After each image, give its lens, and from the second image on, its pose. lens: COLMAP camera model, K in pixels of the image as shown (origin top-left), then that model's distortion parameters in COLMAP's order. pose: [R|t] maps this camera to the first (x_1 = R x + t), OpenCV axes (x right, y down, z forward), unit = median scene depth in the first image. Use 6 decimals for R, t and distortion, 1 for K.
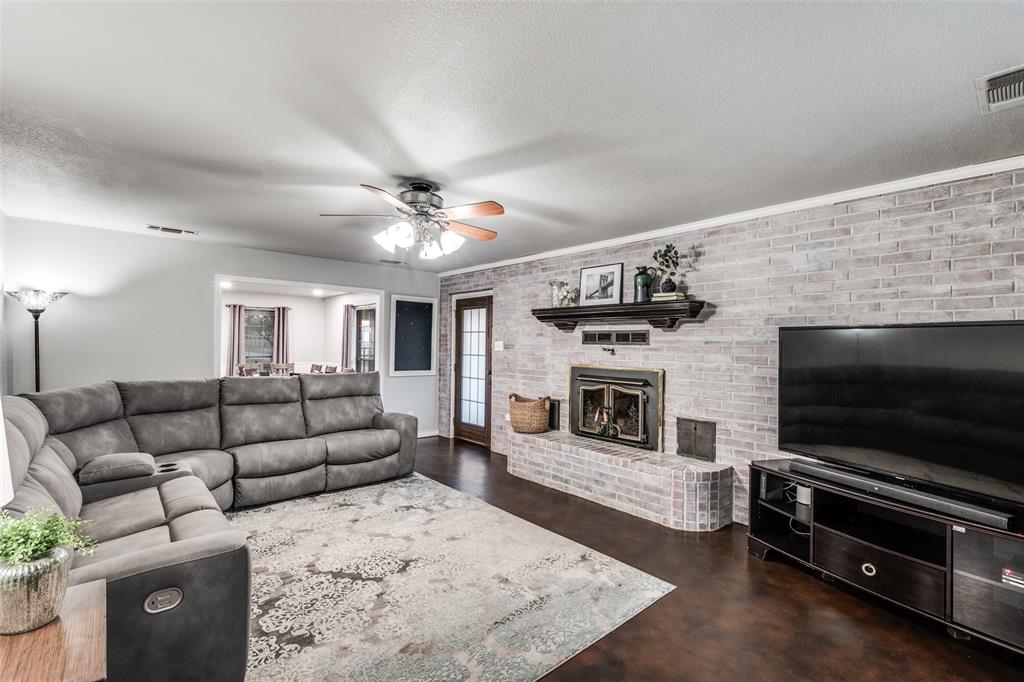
lens RADIAL K [[452.9, 0, 509.8], [0, 452.9, 339.9], [0, 0, 1]] dist [-0.016515, 0.000071]
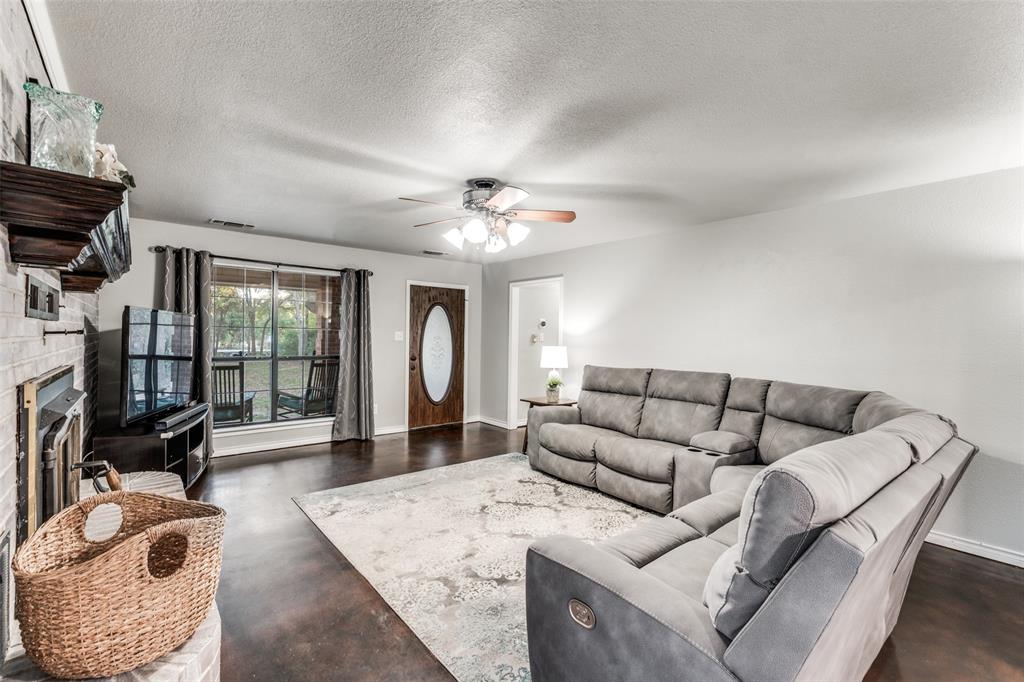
lens RADIAL K [[452.9, 0, 515.4], [0, 452.9, 340.5], [0, 0, 1]] dist [-0.016515, 0.000071]
pose [[-0.998725, -0.044976, 0.022913, -0.349740], [-0.045107, 0.998968, -0.005229, 0.029392], [-0.022655, -0.006256, -0.999724, 2.411773]]
